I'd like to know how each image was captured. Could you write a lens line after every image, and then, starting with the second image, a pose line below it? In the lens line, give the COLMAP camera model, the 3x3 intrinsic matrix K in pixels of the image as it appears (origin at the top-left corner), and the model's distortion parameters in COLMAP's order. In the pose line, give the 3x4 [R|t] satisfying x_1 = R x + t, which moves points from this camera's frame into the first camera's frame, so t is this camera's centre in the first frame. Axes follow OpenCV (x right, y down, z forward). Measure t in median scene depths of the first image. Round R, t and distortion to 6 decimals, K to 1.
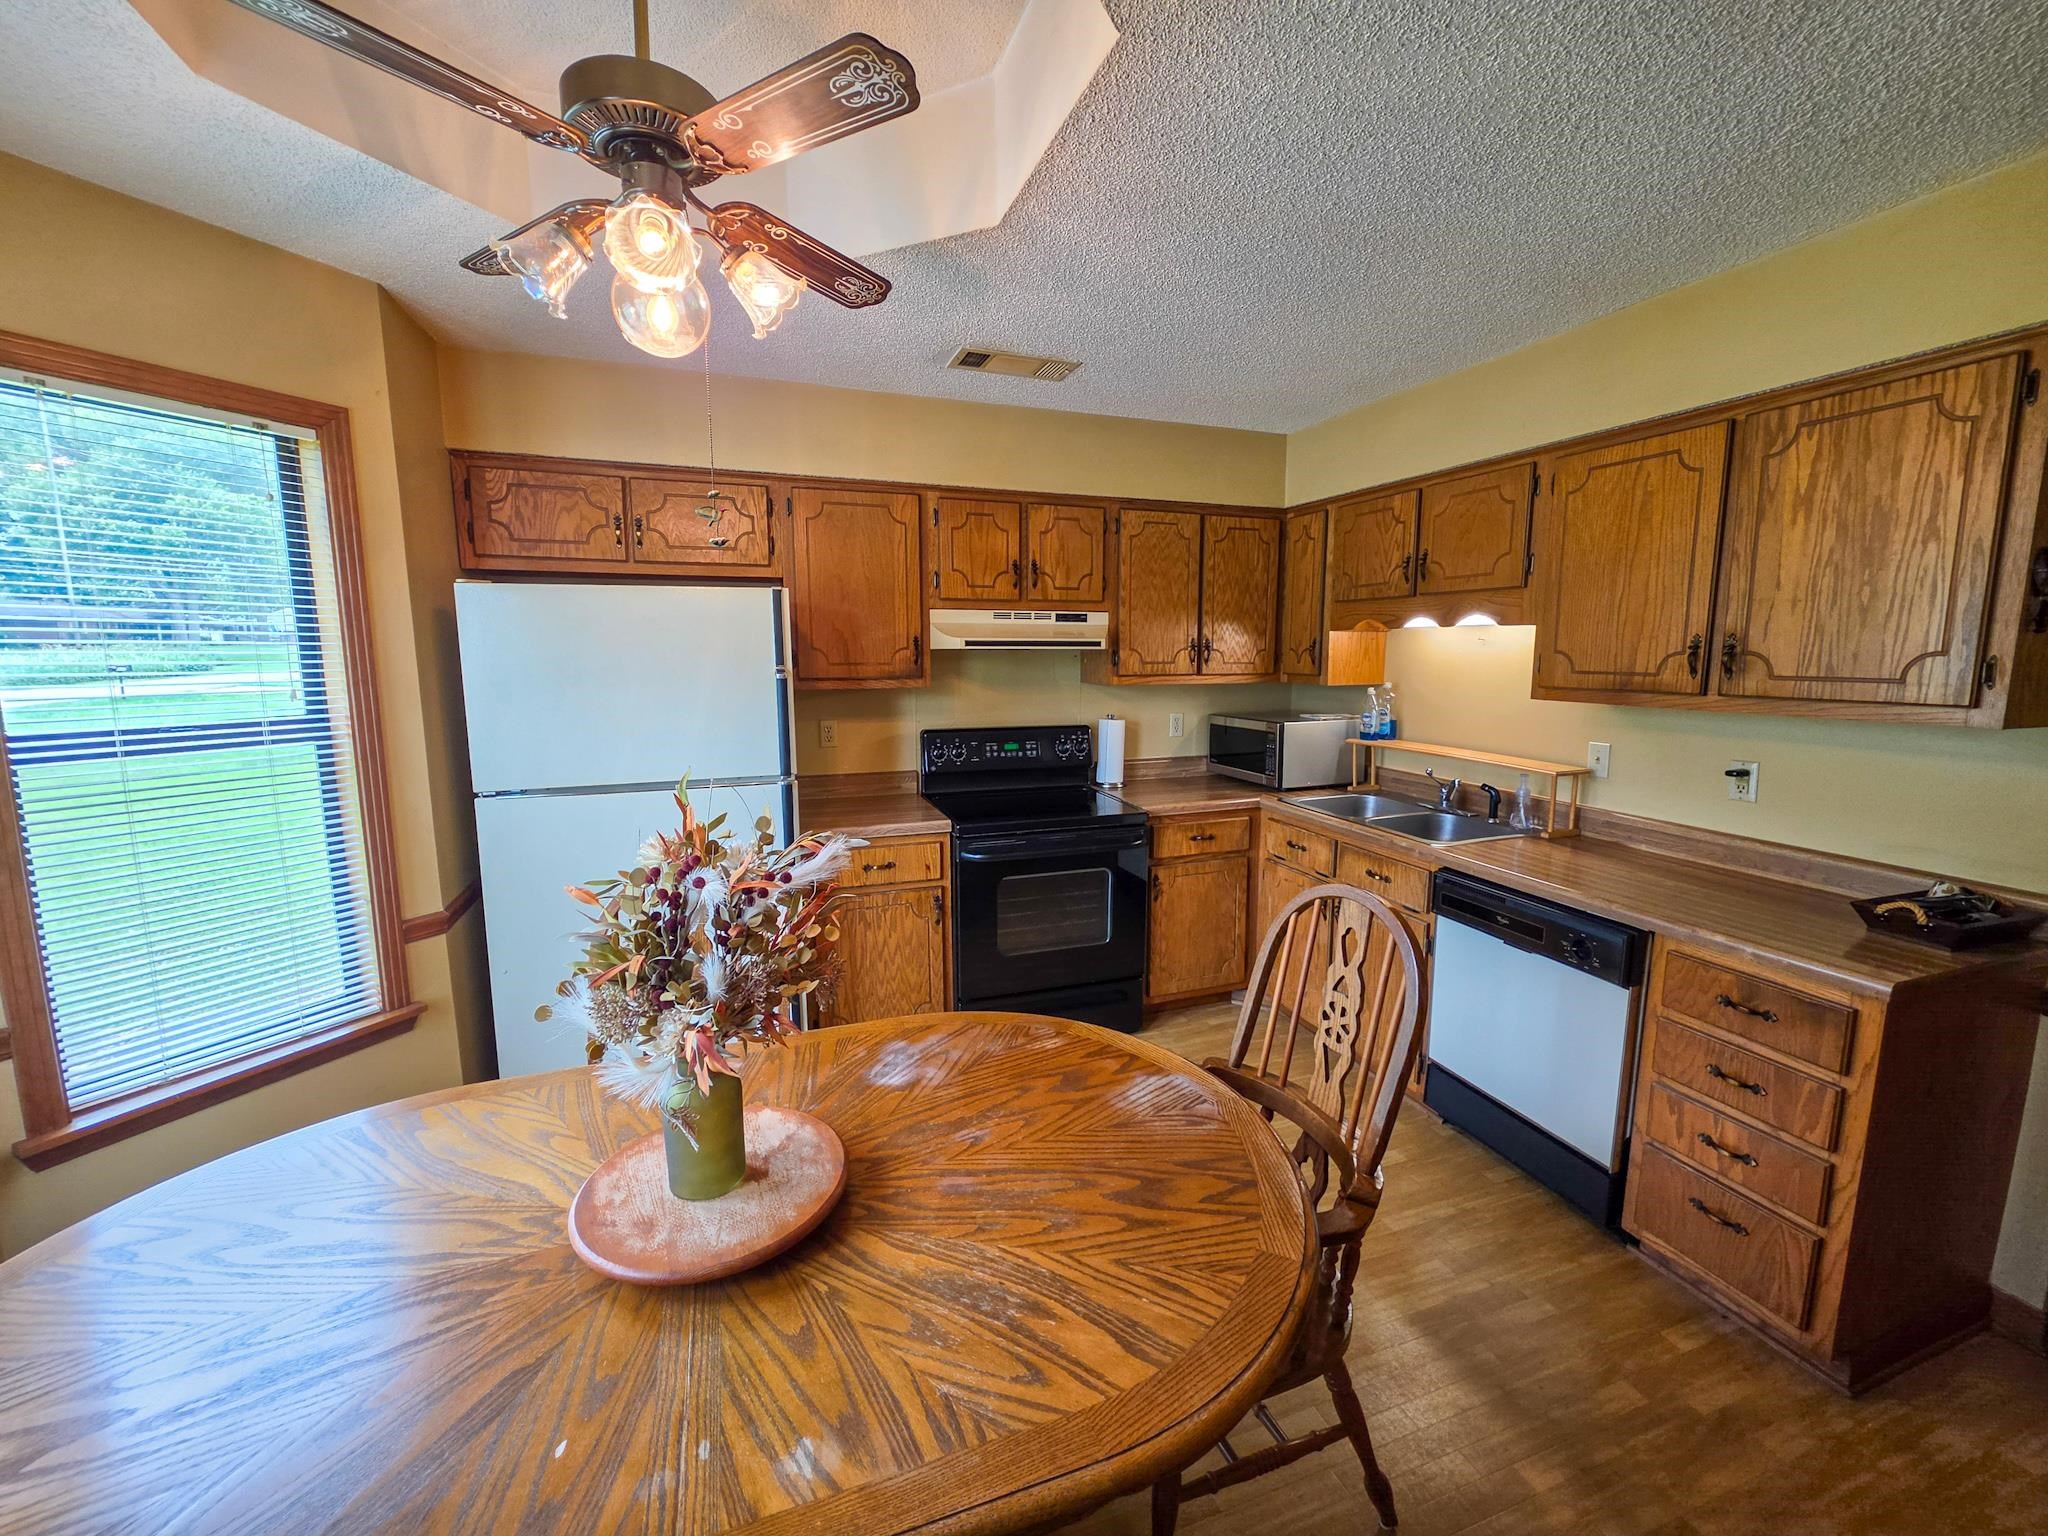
lens RADIAL K [[809.1, 0, 980.1], [0, 809.1, 705.1], [0, 0, 1]] dist [-0.001517, 0.000084]
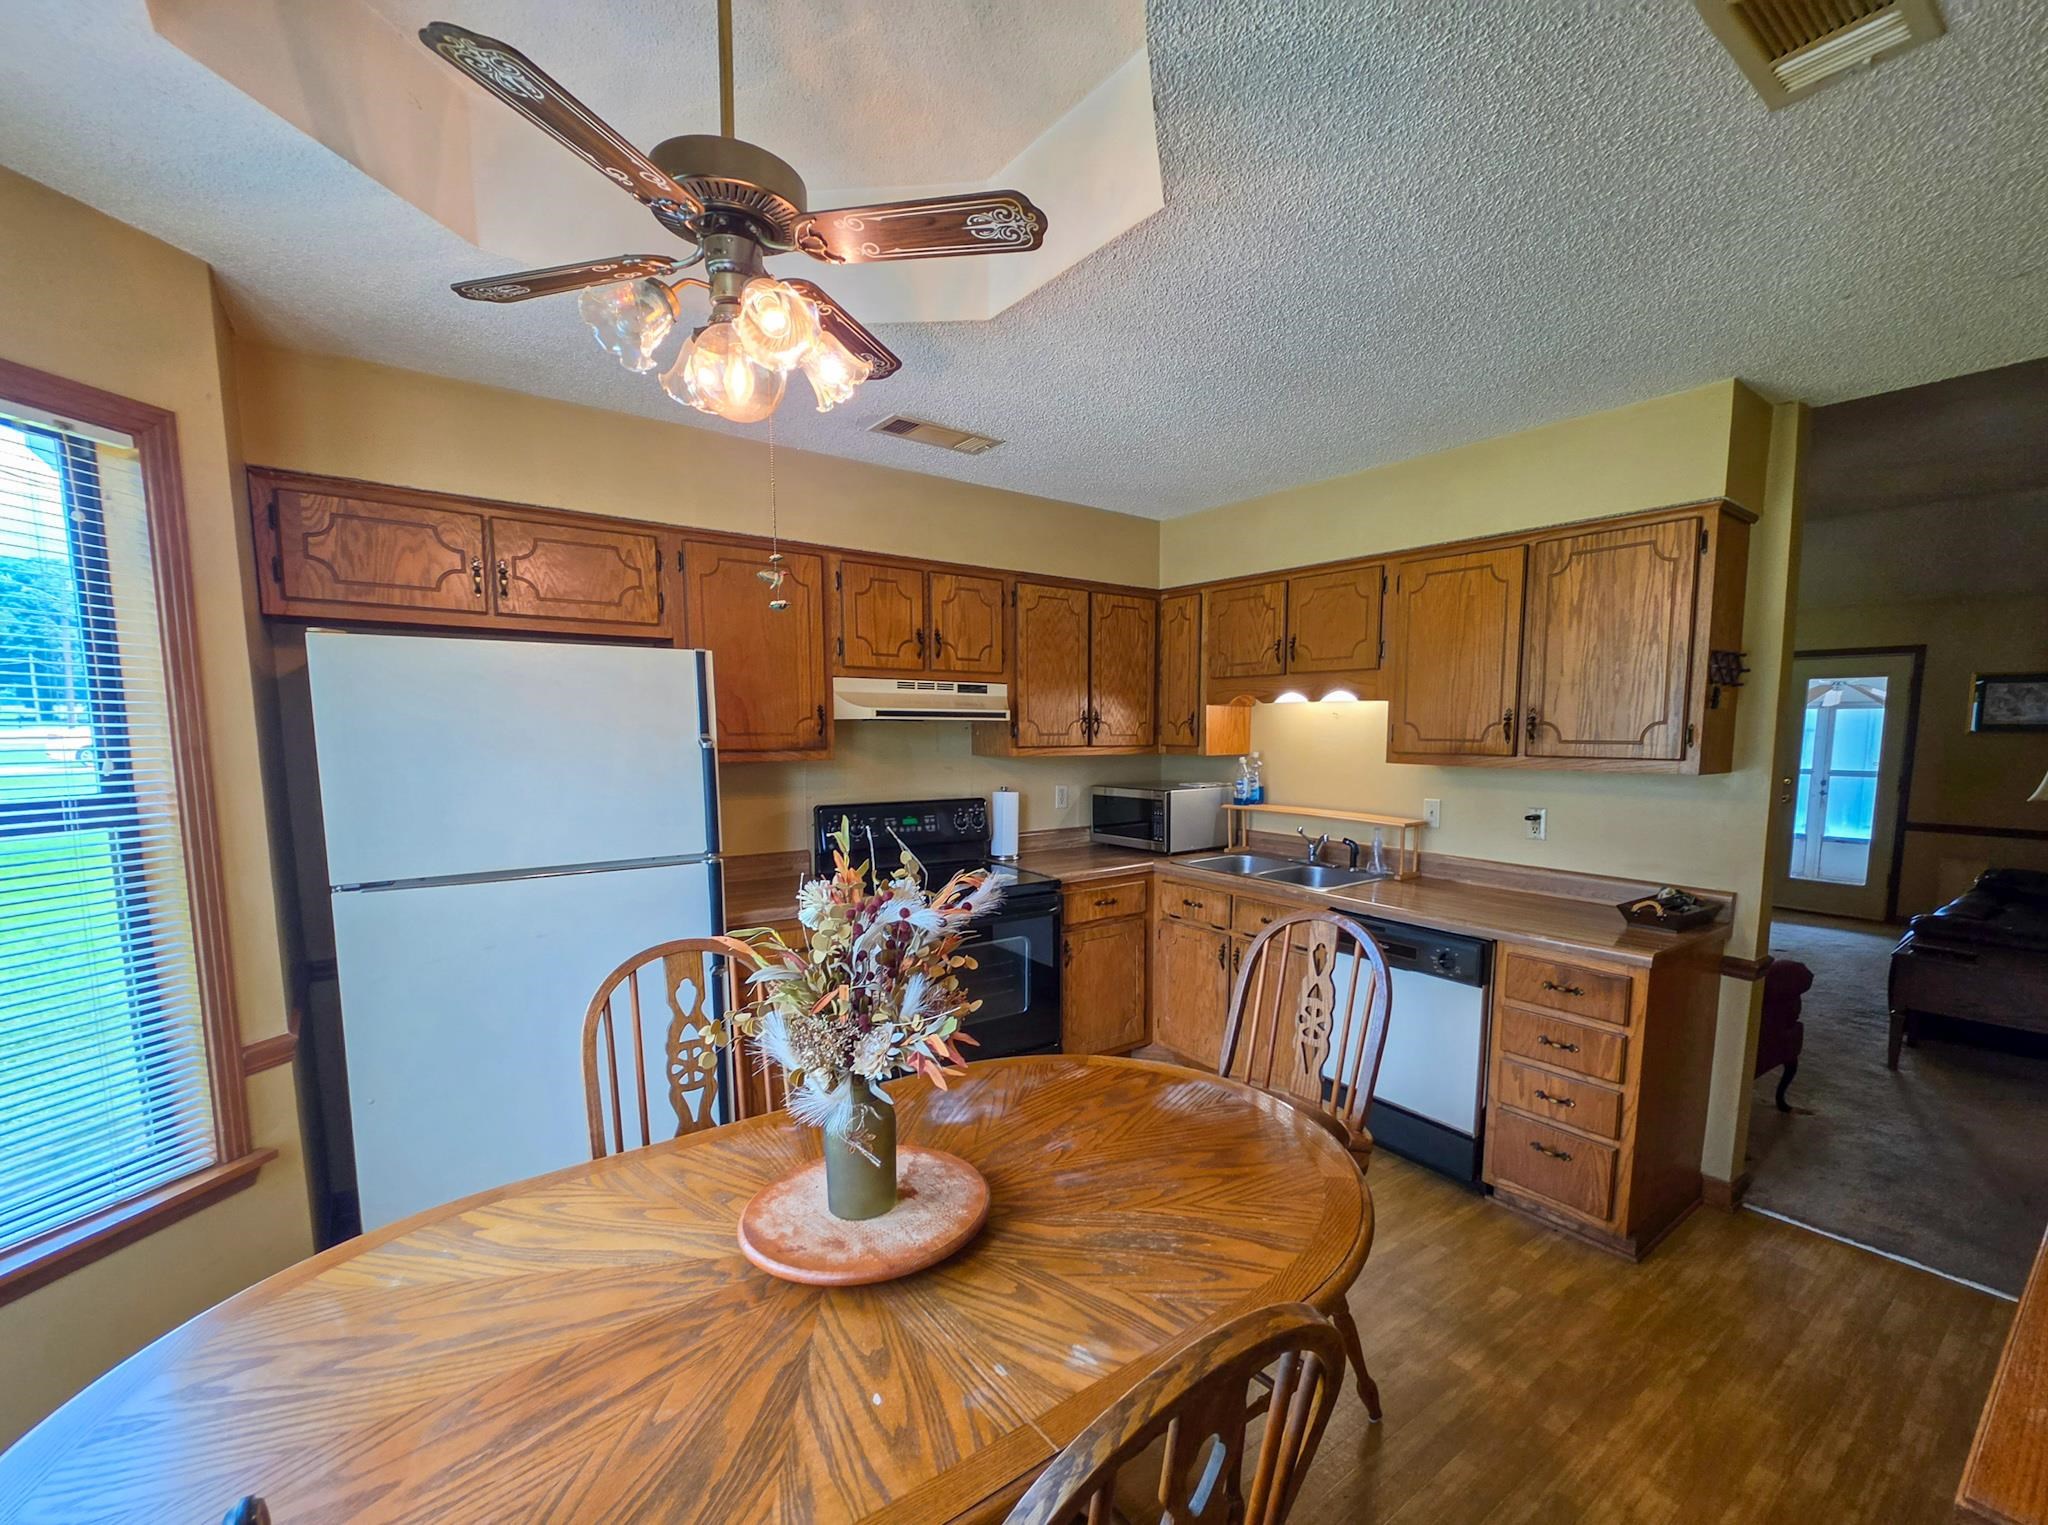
lens RADIAL K [[914.4, 0, 1024.0], [0, 914.4, 762.5], [0, 0, 1]] dist [0.000231, 0.000029]
pose [[0.949712, -0.007607, 0.313034, -0.264775], [0.017318, 0.999451, -0.028255, 0.022367], [-0.312647, 0.032256, 0.949322, -0.119397]]
